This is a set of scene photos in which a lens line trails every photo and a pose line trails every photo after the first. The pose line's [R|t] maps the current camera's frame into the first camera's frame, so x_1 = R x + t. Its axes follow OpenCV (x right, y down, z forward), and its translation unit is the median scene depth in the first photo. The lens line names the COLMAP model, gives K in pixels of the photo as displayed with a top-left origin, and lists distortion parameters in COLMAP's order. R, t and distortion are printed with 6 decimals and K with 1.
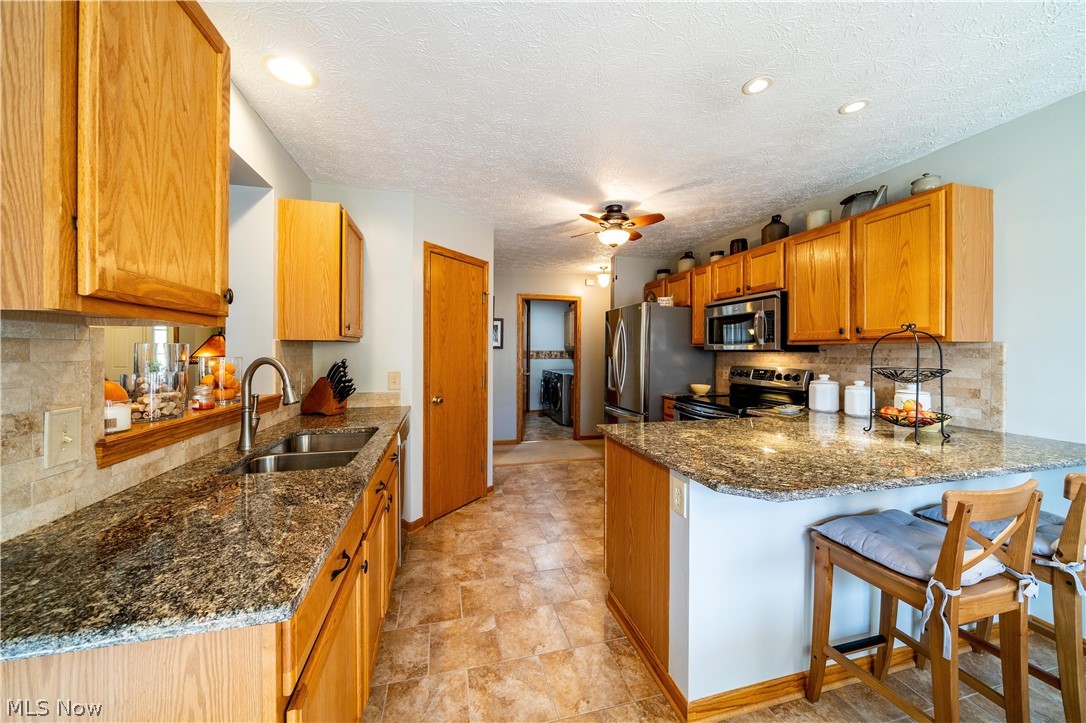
lens RADIAL K [[376.0, 0, 542.0], [0, 376.0, 354.6], [0, 0, 1]] dist [-0.001888, 0.000746]
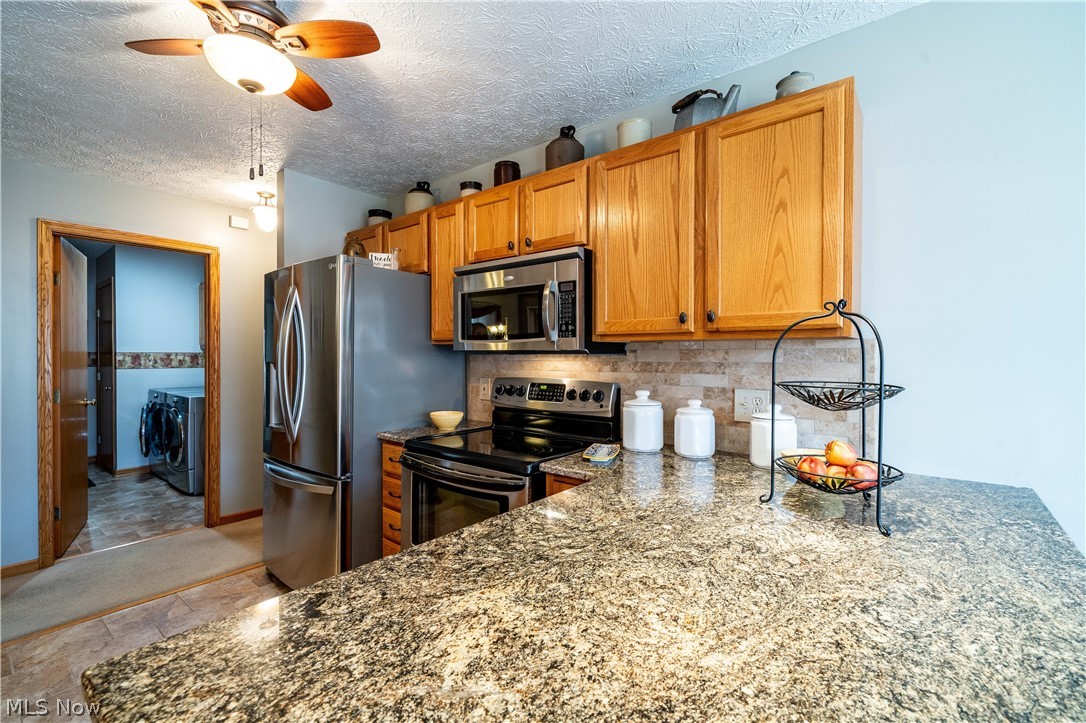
lens RADIAL K [[477.8, 0, 543.8], [0, 477.8, 358.0], [0, 0, 1]] dist [-0.004336, 0.000074]
pose [[0.802503, -0.006502, 0.596613, 0.121351], [0.006109, 0.999978, 0.002680, -0.002459], [-0.596617, 0.001494, 0.802524, 0.367284]]
